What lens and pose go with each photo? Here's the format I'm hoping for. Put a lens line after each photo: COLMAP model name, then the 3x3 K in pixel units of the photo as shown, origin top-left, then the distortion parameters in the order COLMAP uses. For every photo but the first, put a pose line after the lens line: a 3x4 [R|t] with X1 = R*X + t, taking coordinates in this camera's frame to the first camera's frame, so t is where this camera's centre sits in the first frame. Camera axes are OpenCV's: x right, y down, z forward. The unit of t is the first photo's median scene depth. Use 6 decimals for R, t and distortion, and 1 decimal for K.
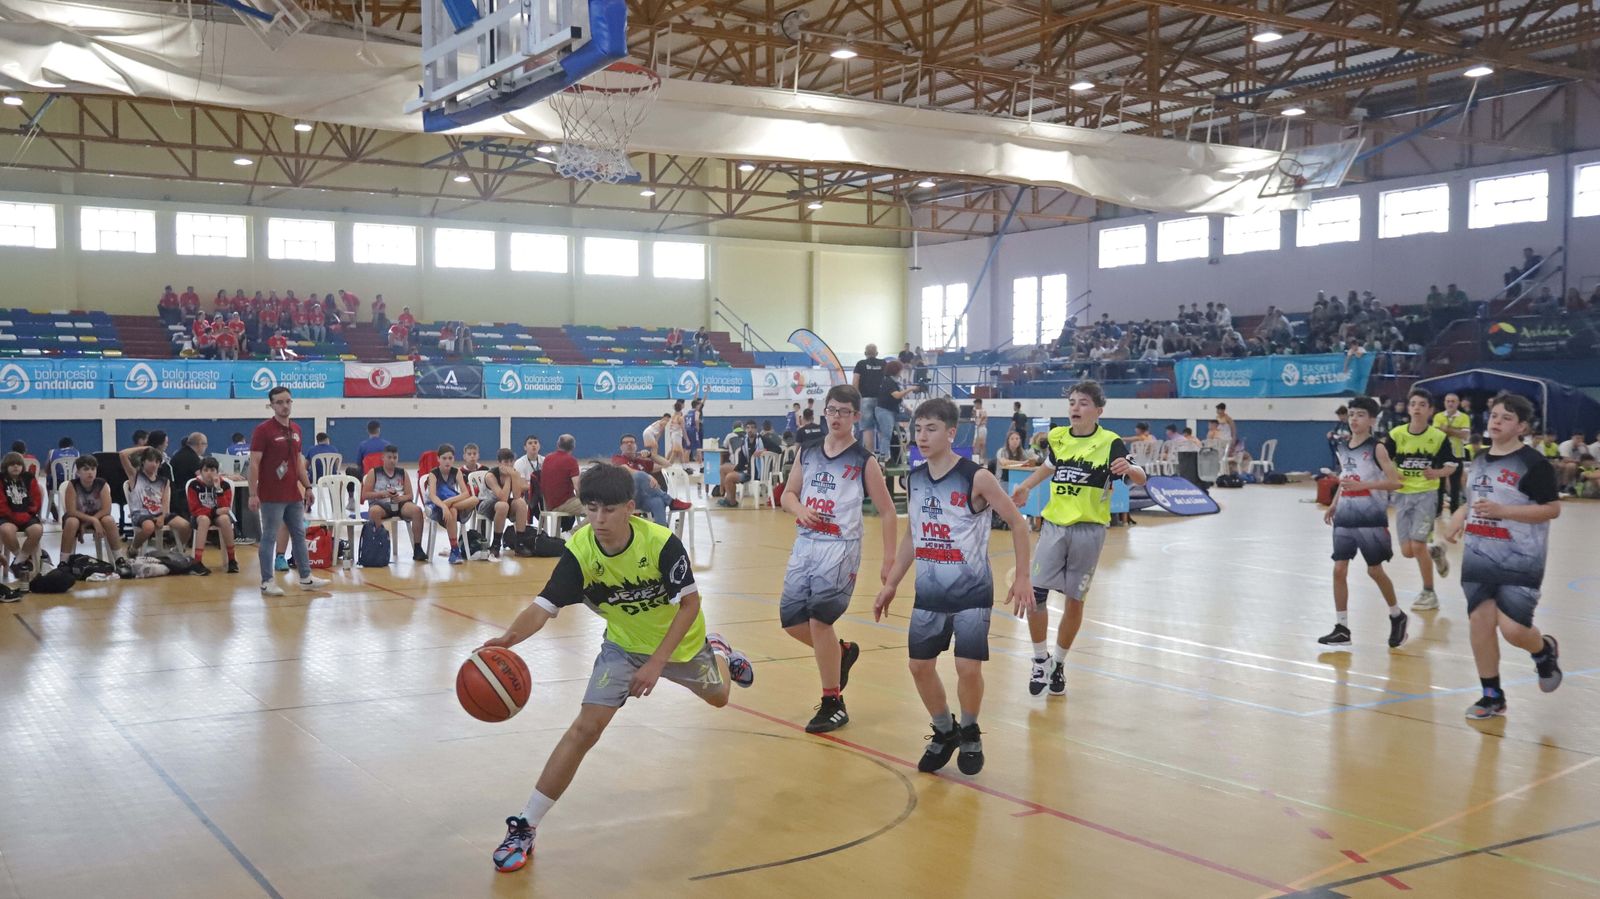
lens RADIAL K [[1611.2, 0, 799.2], [0, 1611.2, 445.9], [0, 0, 1]] dist [0.038683, 0.000000]
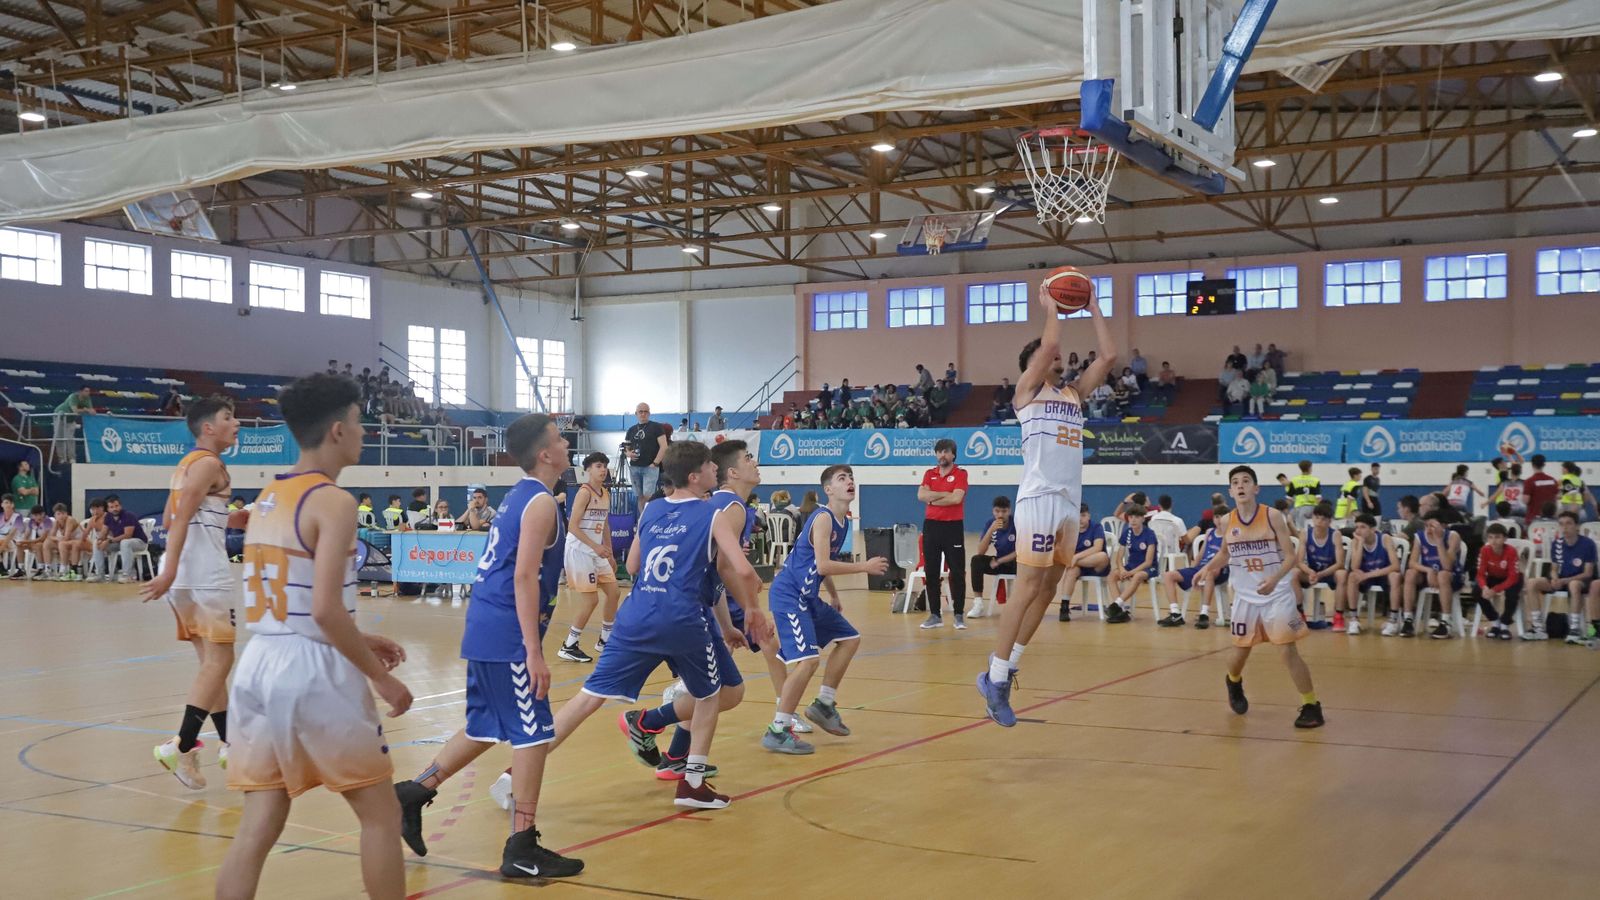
lens RADIAL K [[1810.4, 0, 791.1], [0, 1810.4, 459.6], [0, 0, 1]] dist [0.176373, 0.000000]
pose [[0.514491, -0.007118, -0.857466, 0.466581], [-0.019321, 0.999615, -0.019891, -0.006859], [0.857278, 0.026801, 0.514155, 0.272960]]
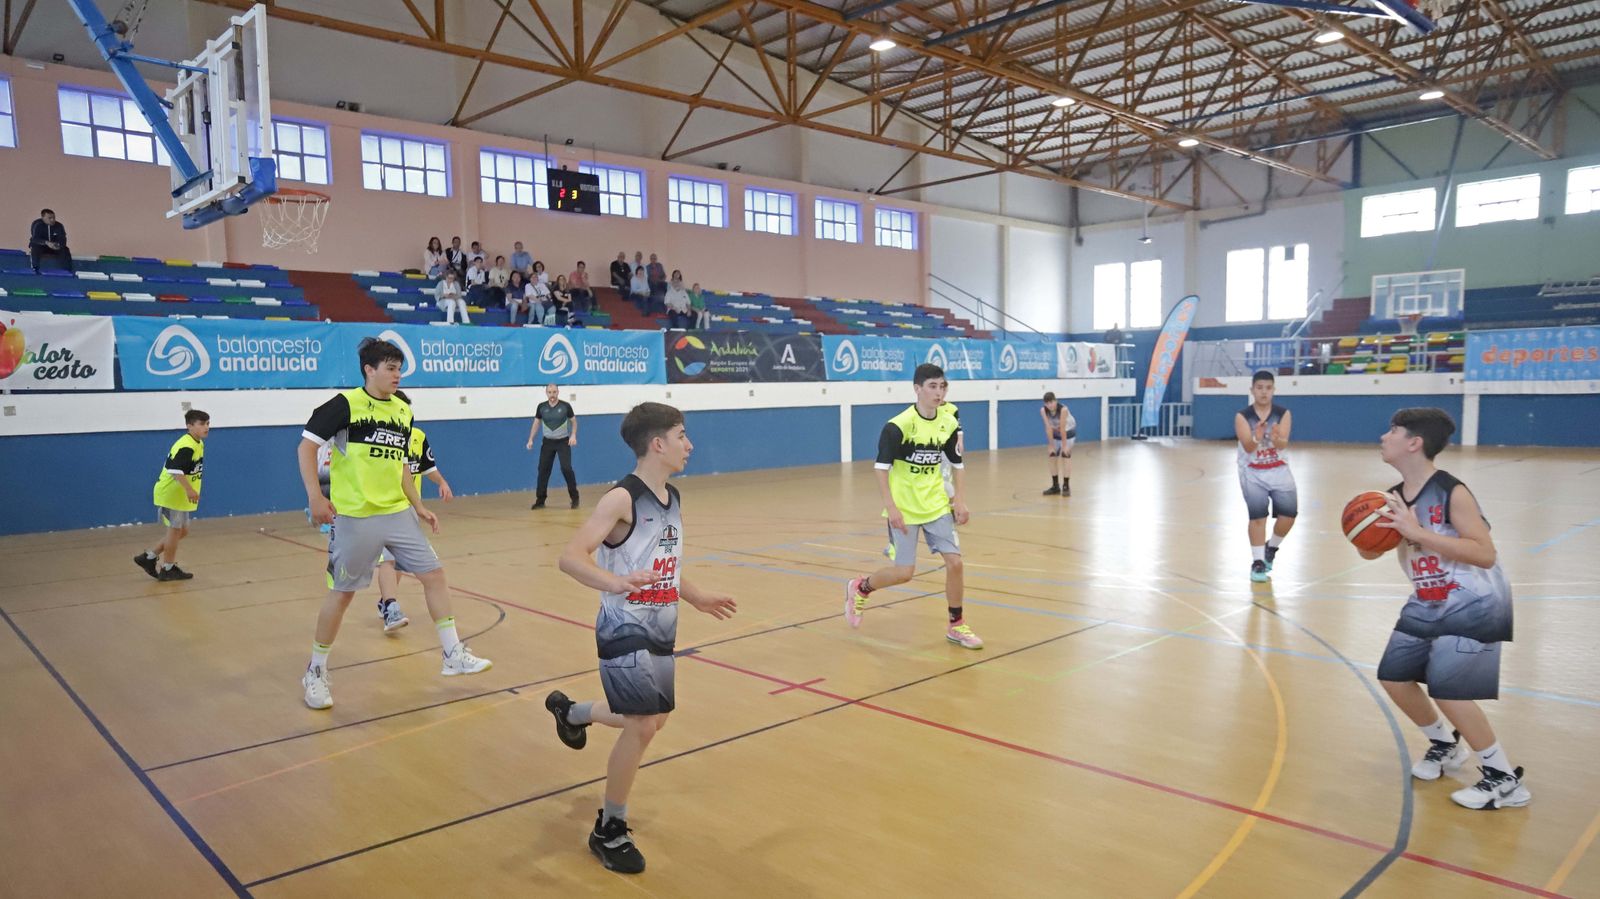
lens RADIAL K [[1075.2, 0, 836.3], [0, 1075.2, 502.0], [0, 0, 1]] dist [-0.004496, 0.013110]
pose [[0.976883, -0.038203, 0.210335, -0.266224], [0.021486, 0.996467, 0.081196, -0.012285], [-0.212694, -0.074799, 0.974252, 0.448612]]
